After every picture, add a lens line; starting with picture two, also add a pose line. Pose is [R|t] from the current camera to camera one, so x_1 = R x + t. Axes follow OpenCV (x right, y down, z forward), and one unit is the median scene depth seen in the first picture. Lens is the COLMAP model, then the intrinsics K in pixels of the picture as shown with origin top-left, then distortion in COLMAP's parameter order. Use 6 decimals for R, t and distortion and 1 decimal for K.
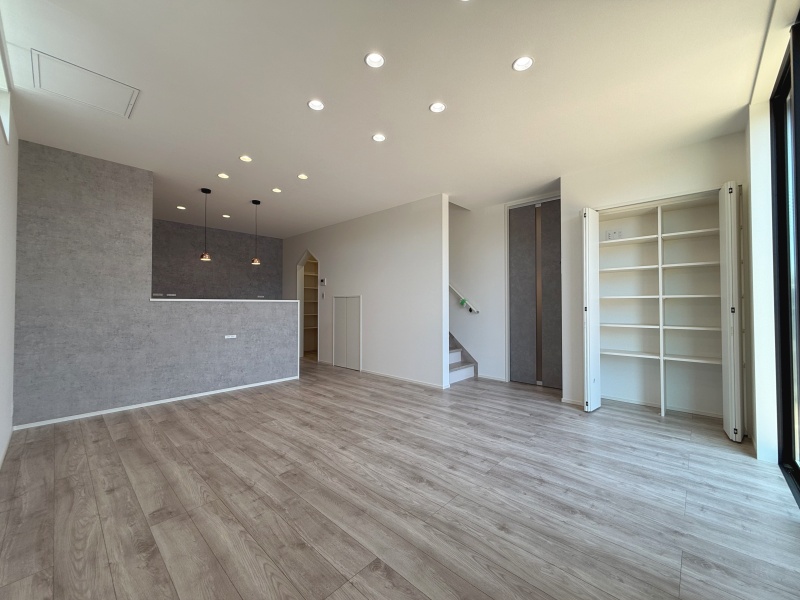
lens RADIAL K [[319.1, 0, 400.4], [0, 319.1, 303.8], [0, 0, 1]] dist [-0.000005, 0.000143]
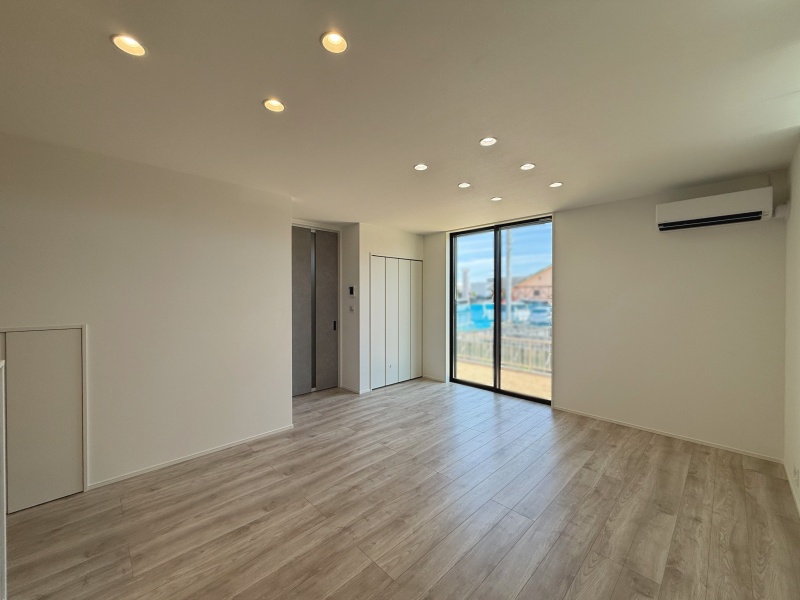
lens RADIAL K [[319.1, 0, 398.2], [0, 319.1, 299.0], [0, 0, 1]] dist [-0.000005, 0.000143]
pose [[0.058332, -0.008343, 0.998262, -0.936116], [-0.002815, 0.999960, 0.008522, -0.113838], [-0.998293, -0.003307, 0.058306, 0.903220]]
